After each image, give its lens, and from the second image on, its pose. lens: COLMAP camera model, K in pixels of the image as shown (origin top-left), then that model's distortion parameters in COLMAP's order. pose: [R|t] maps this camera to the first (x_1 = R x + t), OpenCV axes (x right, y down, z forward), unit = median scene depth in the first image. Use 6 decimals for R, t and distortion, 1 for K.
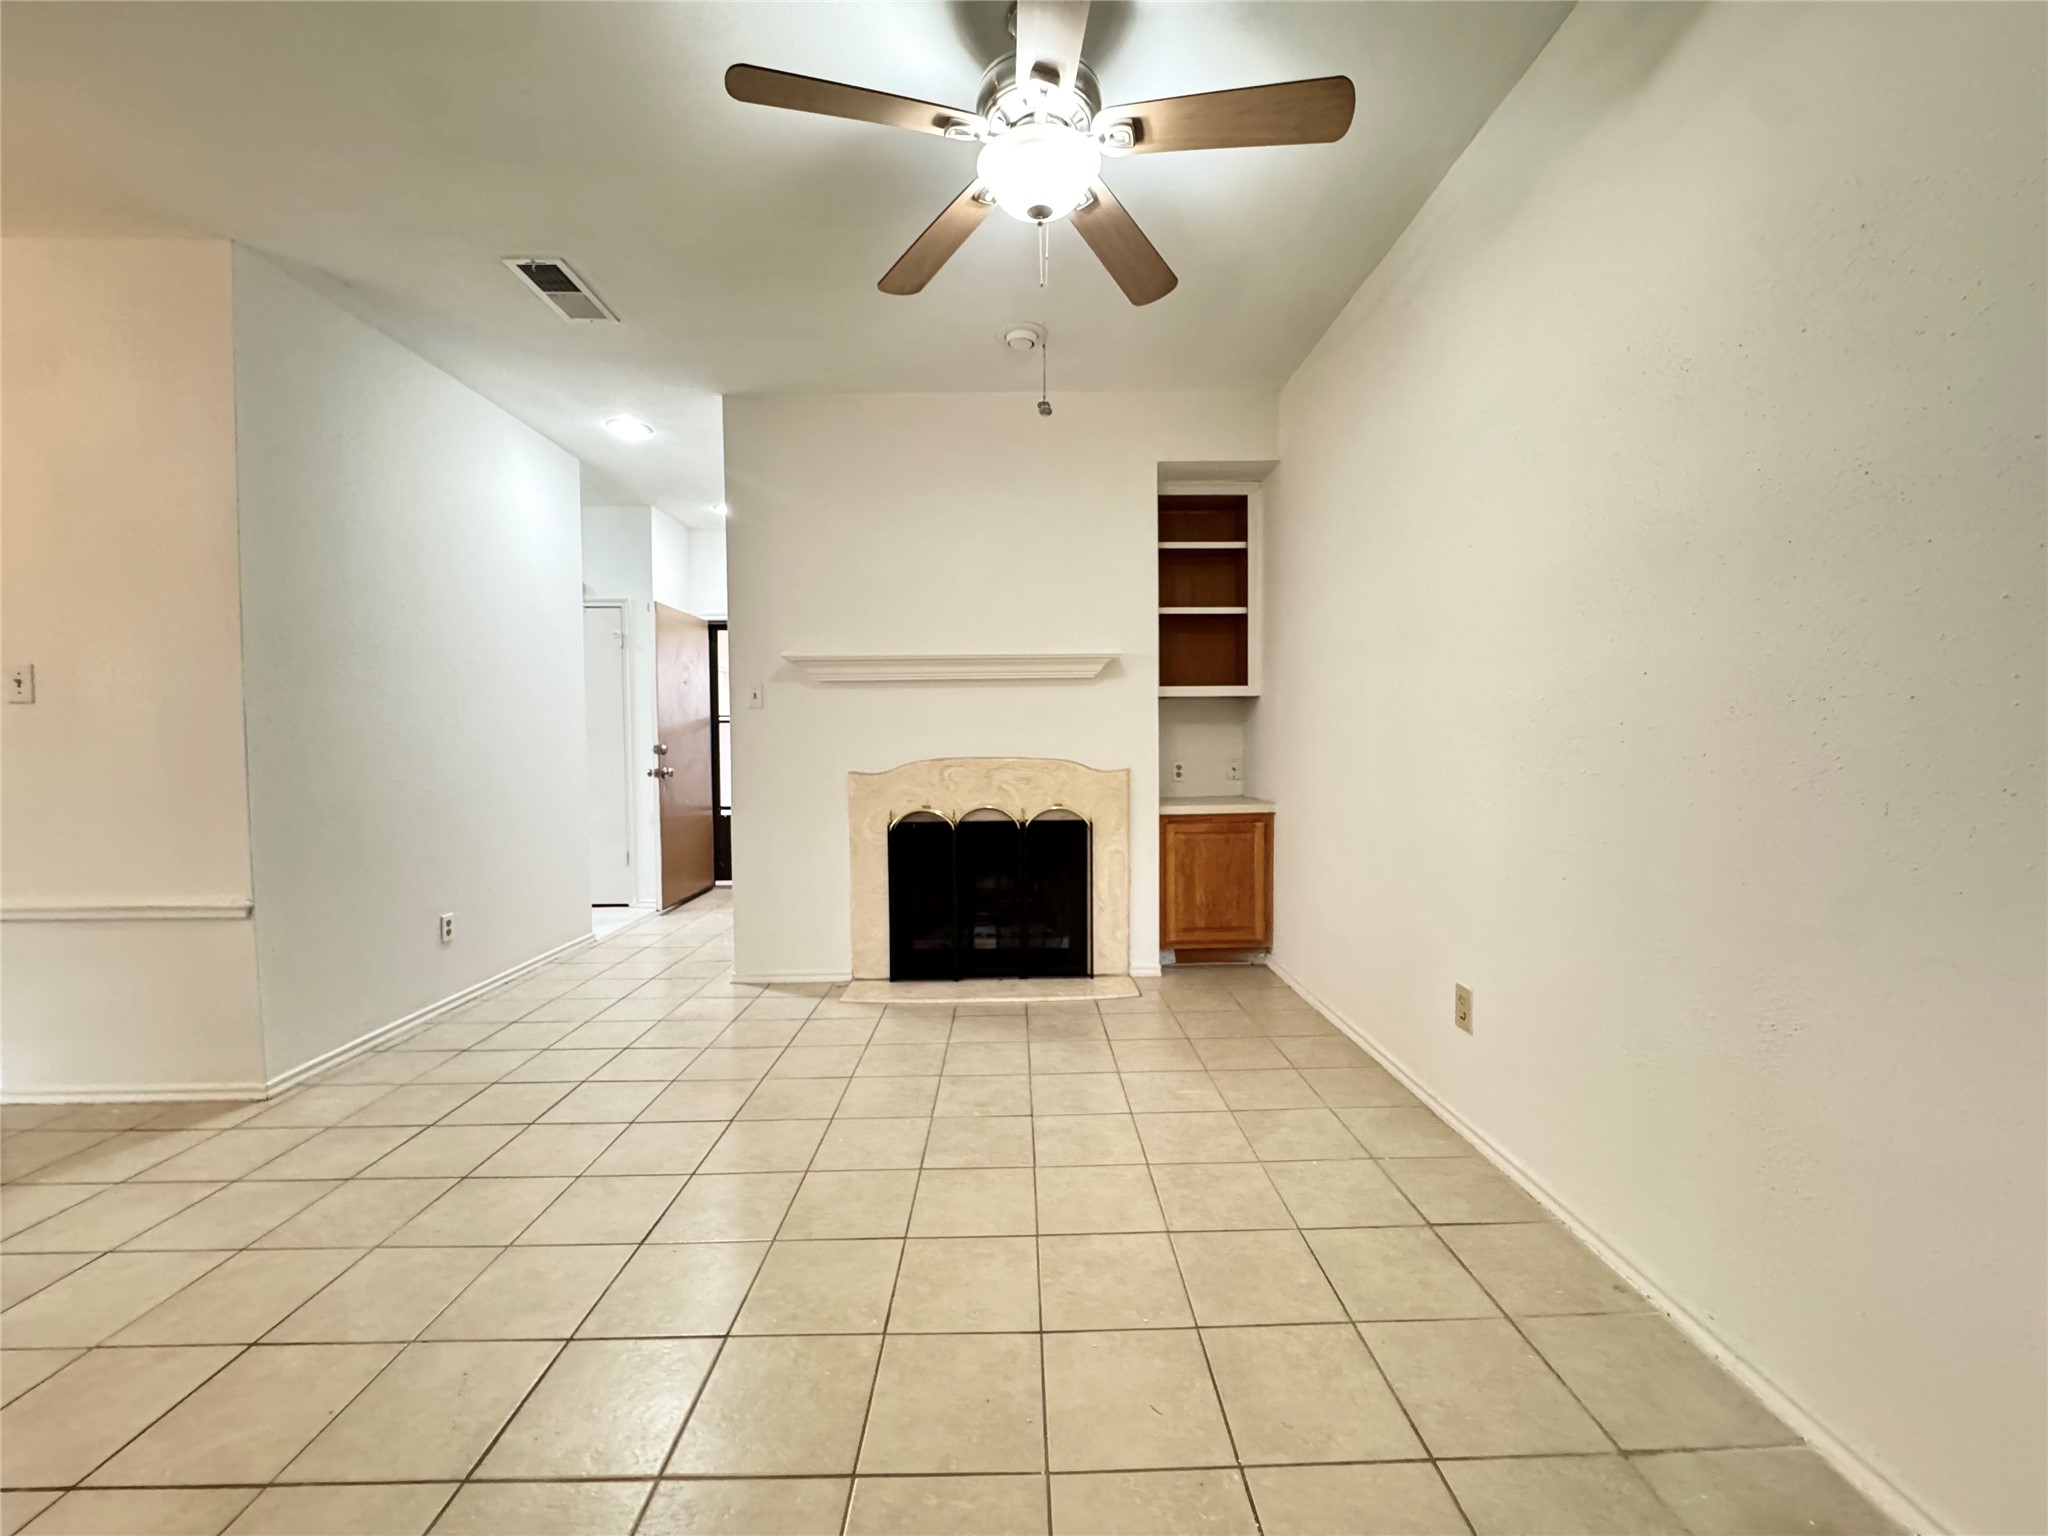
lens RADIAL K [[821.3, 0, 1024.0], [0, 821.3, 768.0], [0, 0, 1]] dist [-0.001825, -0.000044]
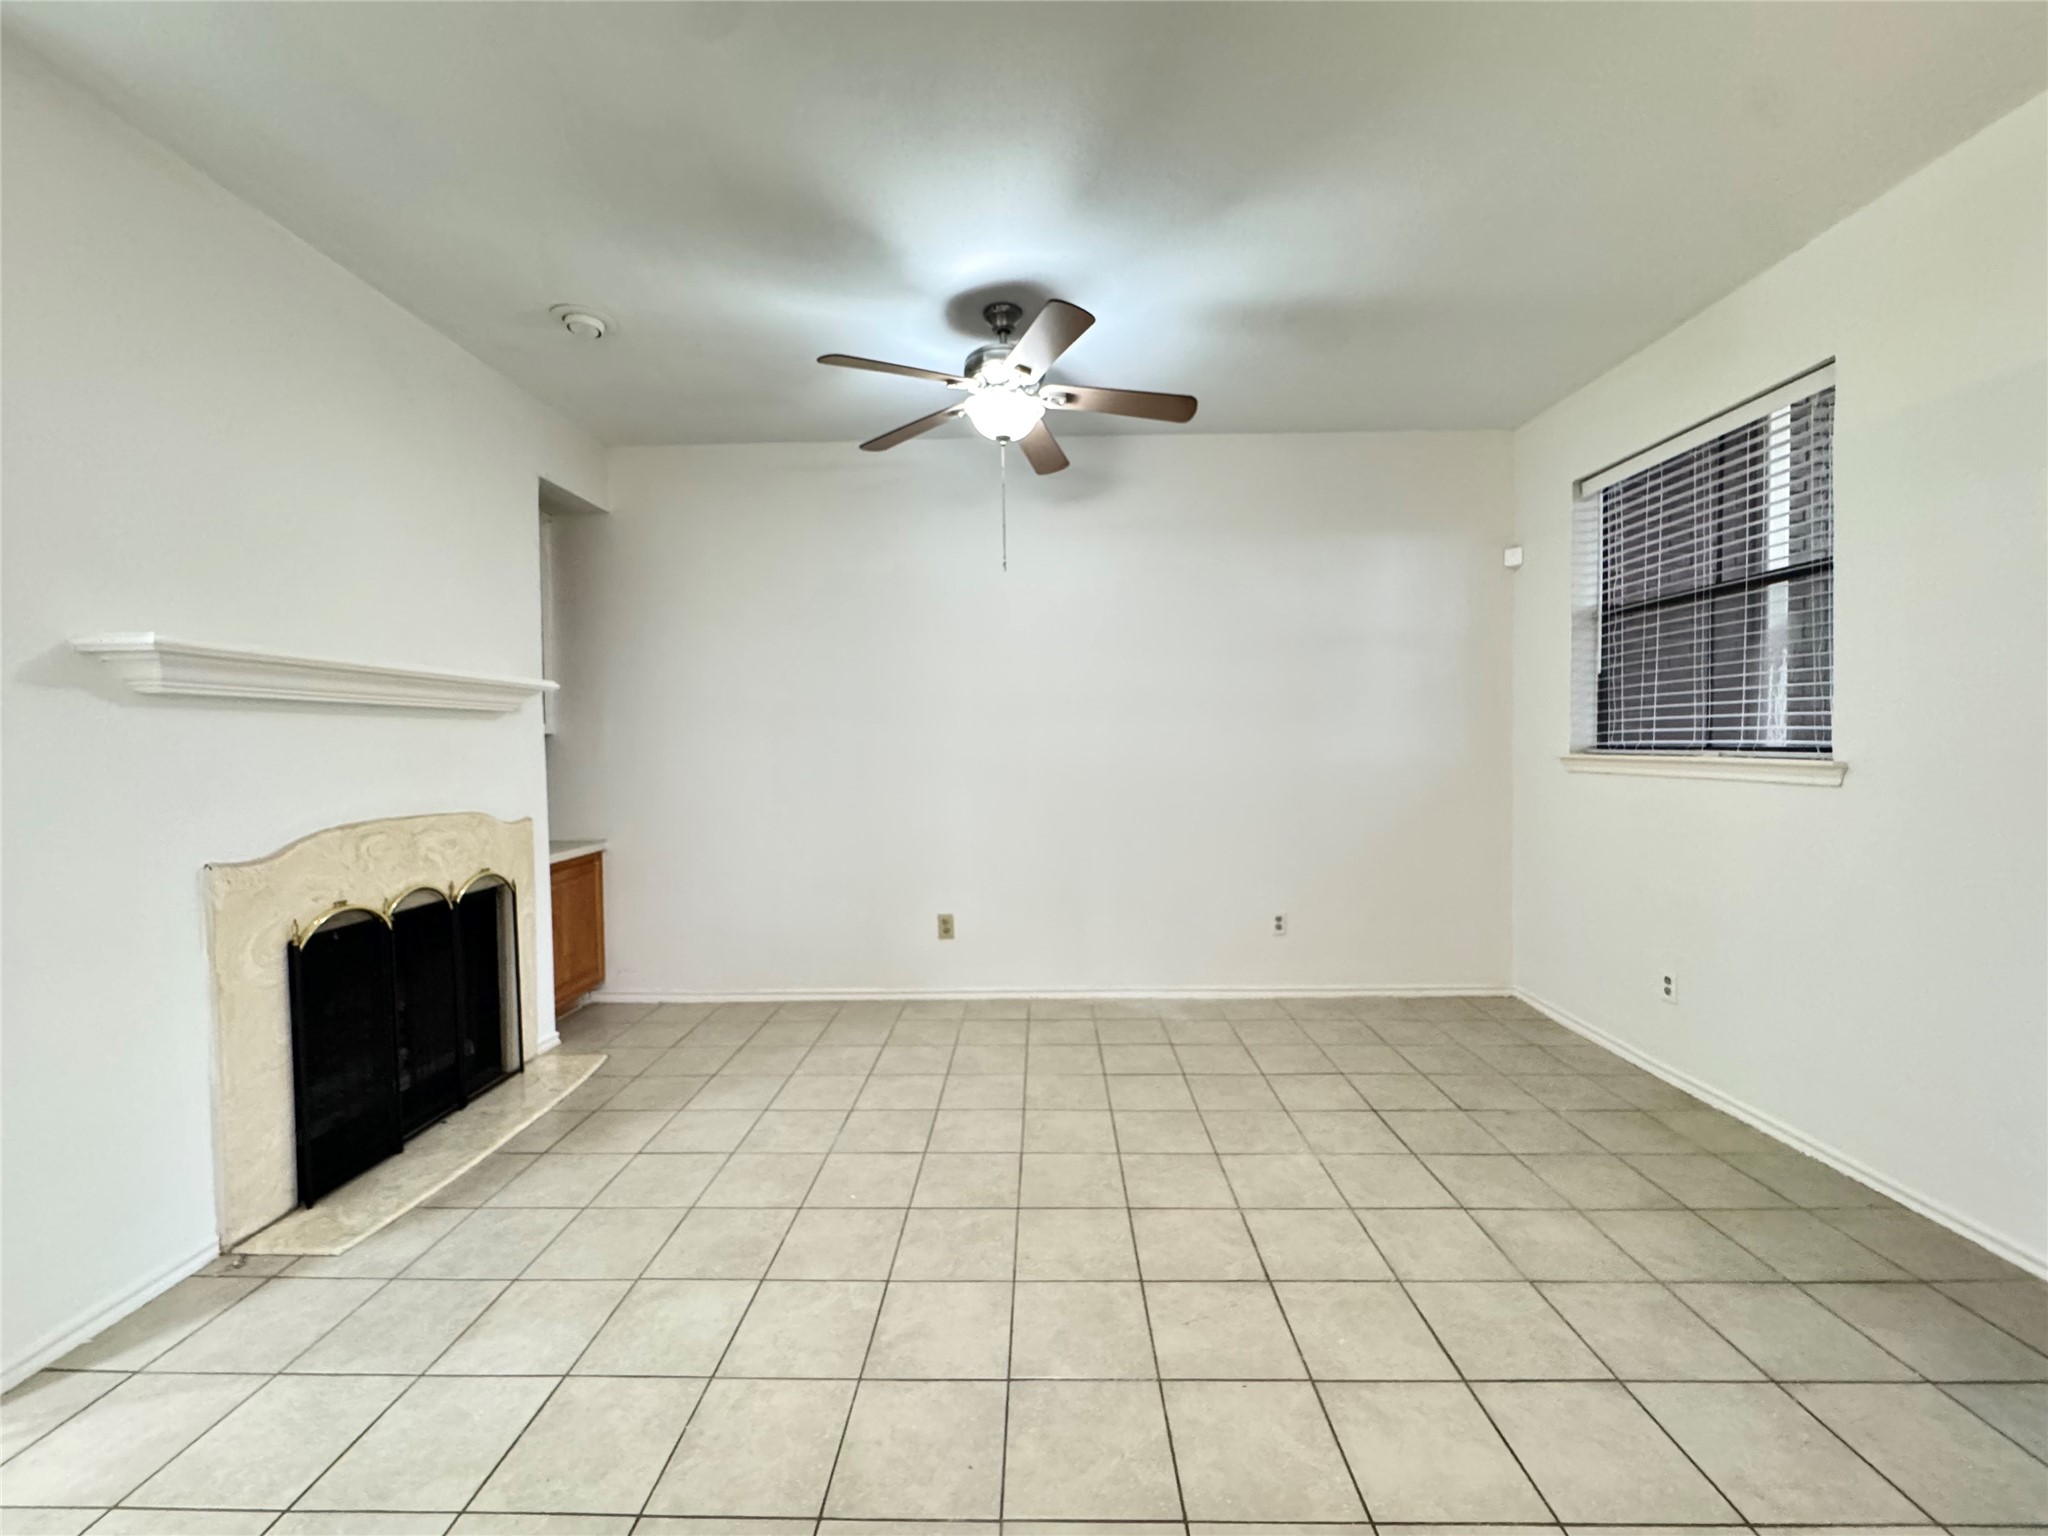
lens RADIAL K [[821.3, 0, 1024.0], [0, 821.3, 768.0], [0, 0, 1]] dist [-0.001825, -0.000044]
pose [[0.029060, -0.020071, 0.999376, -0.732007], [0.043785, 0.998864, 0.018788, -0.045372], [-0.998618, 0.043212, 0.029906, 0.454153]]
